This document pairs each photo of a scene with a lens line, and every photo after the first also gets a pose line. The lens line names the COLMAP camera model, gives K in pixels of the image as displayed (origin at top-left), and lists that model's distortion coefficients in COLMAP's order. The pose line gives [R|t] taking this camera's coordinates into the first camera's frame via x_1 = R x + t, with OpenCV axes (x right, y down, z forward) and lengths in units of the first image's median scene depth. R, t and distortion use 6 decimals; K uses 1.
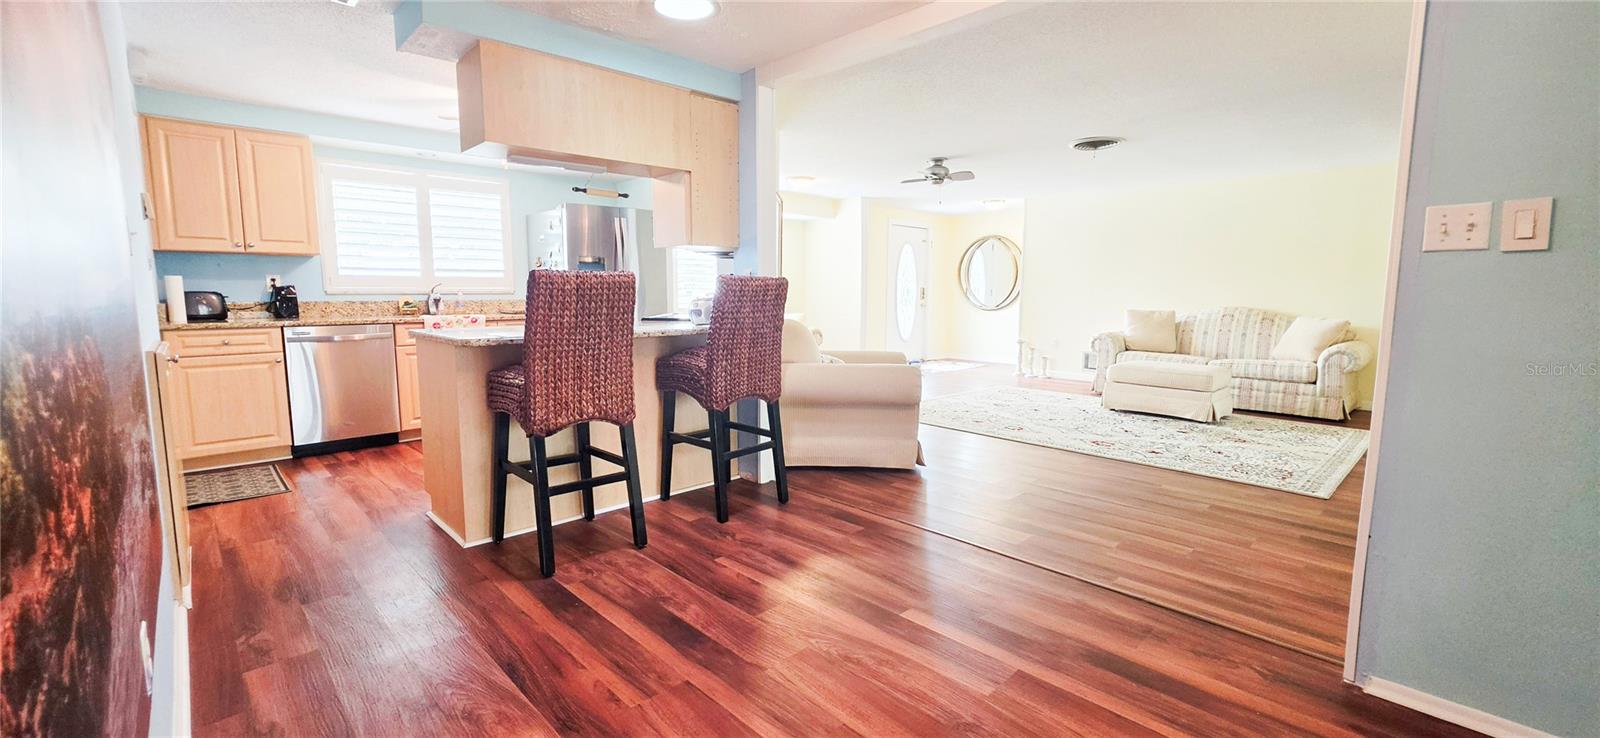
lens RADIAL K [[640.9, 0, 798.9], [0, 640.9, 359.8], [0, 0, 1]] dist [0.000088, -0.000105]
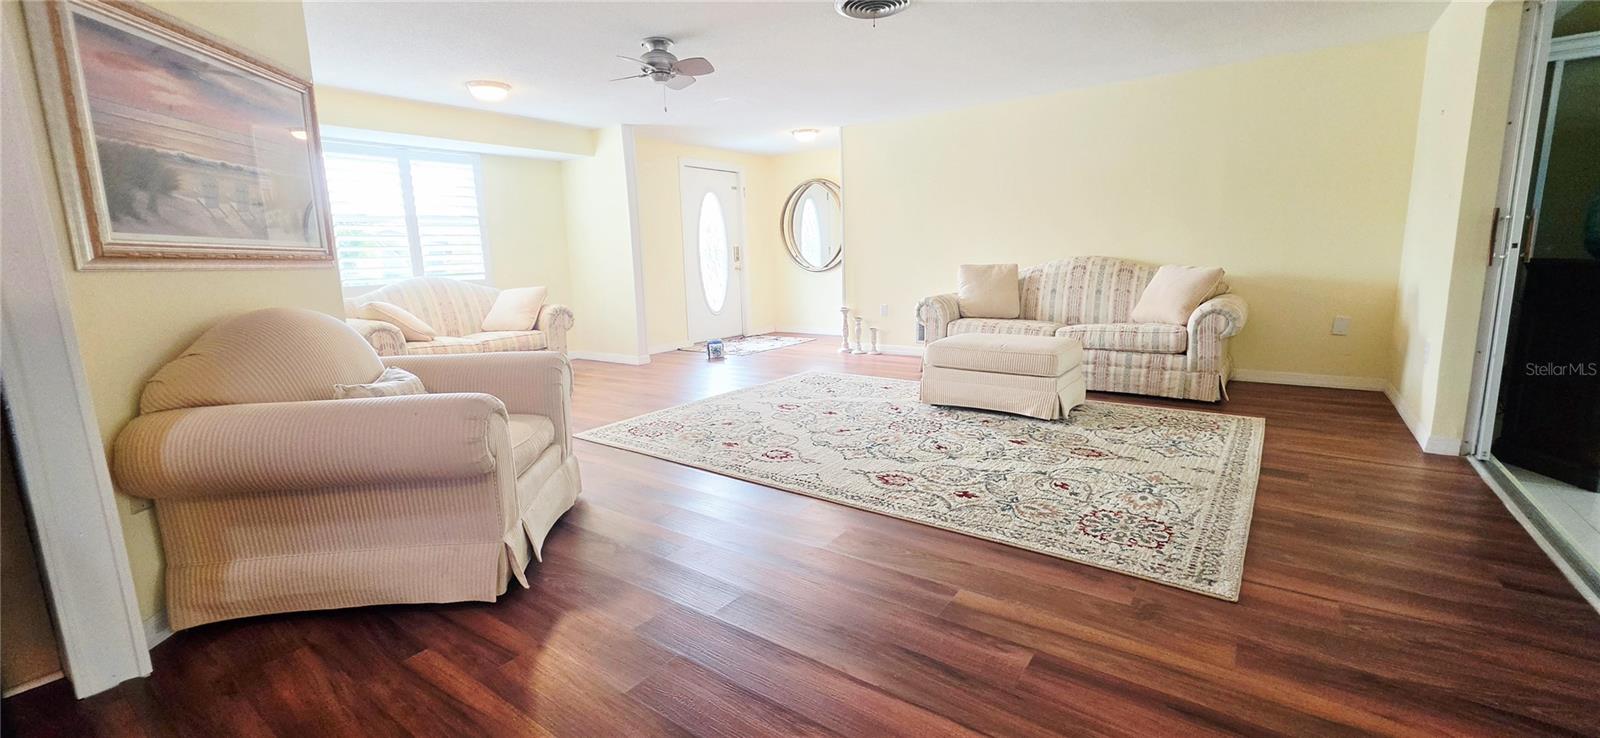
lens RADIAL K [[640.9, 0, 798.9], [0, 640.9, 359.8], [0, 0, 1]] dist [0.000088, -0.000105]
pose [[0.985513, -0.060077, 0.158605, 0.243691], [0.051584, 0.997033, 0.057136, -0.023063], [-0.161567, -0.048126, 0.985688, 0.338071]]
